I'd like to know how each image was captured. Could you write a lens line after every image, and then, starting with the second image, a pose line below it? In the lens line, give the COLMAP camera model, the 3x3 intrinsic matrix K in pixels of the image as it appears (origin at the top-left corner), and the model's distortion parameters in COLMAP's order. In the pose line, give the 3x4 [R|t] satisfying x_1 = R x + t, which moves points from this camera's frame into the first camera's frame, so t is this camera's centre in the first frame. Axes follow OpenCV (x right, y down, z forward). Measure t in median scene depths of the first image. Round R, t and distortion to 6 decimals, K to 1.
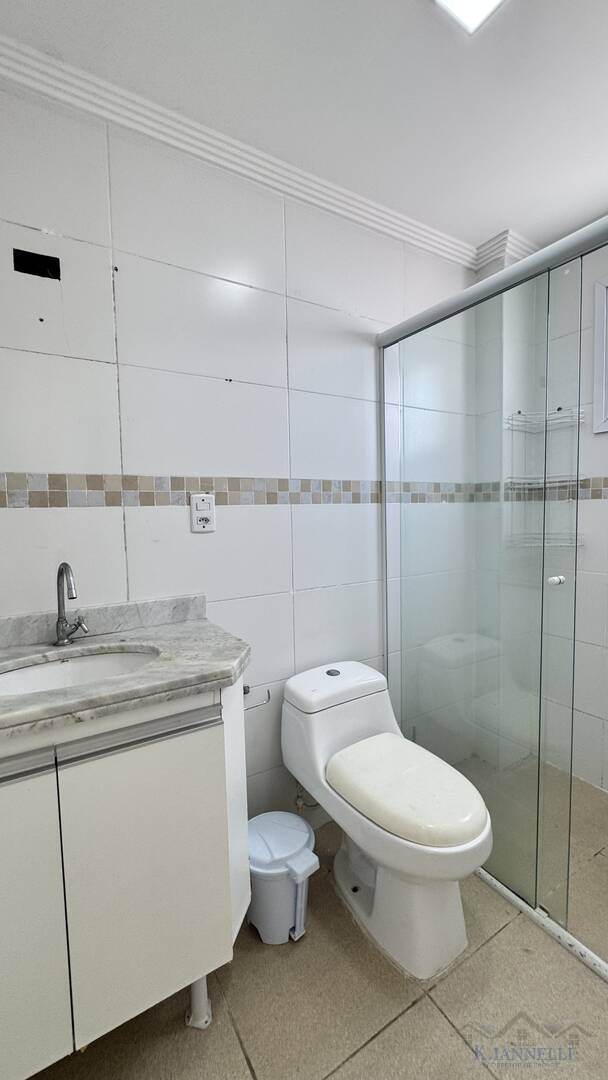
lens RADIAL K [[429.7, 0, 303.2], [0, 429.7, 537.2], [0, 0, 1]] dist [0.001987, 0.000561]
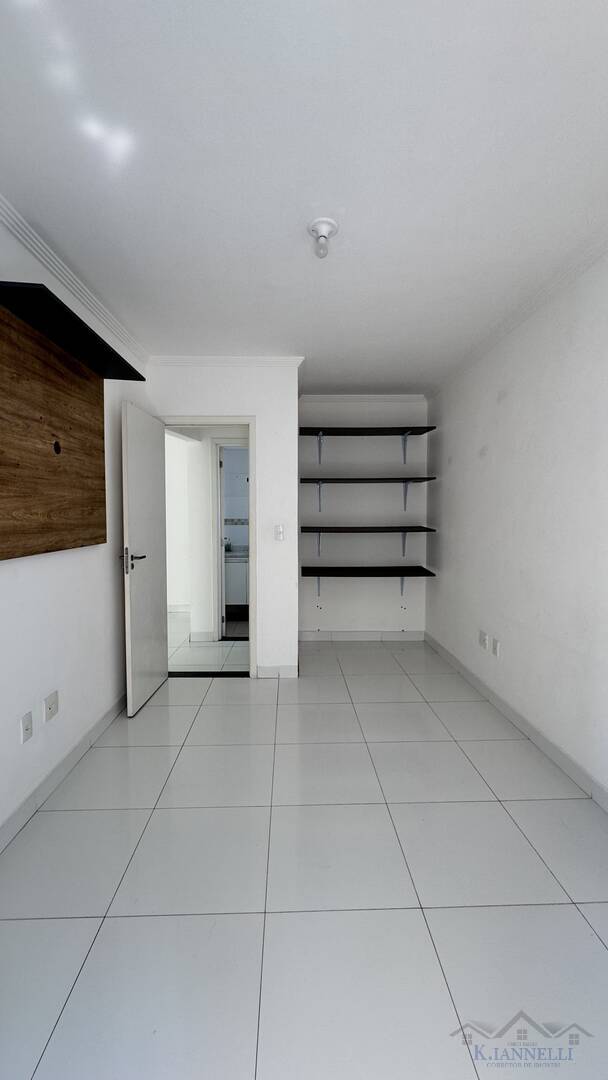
lens RADIAL K [[429.7, 0, 303.2], [0, 429.7, 540.1], [0, 0, 1]] dist [0.001987, 0.000561]
pose [[0.500145, -0.026924, 0.865523, -3.763165], [0.058864, 0.998262, -0.002961, 0.137046], [-0.863939, 0.052429, 0.500860, -1.854779]]
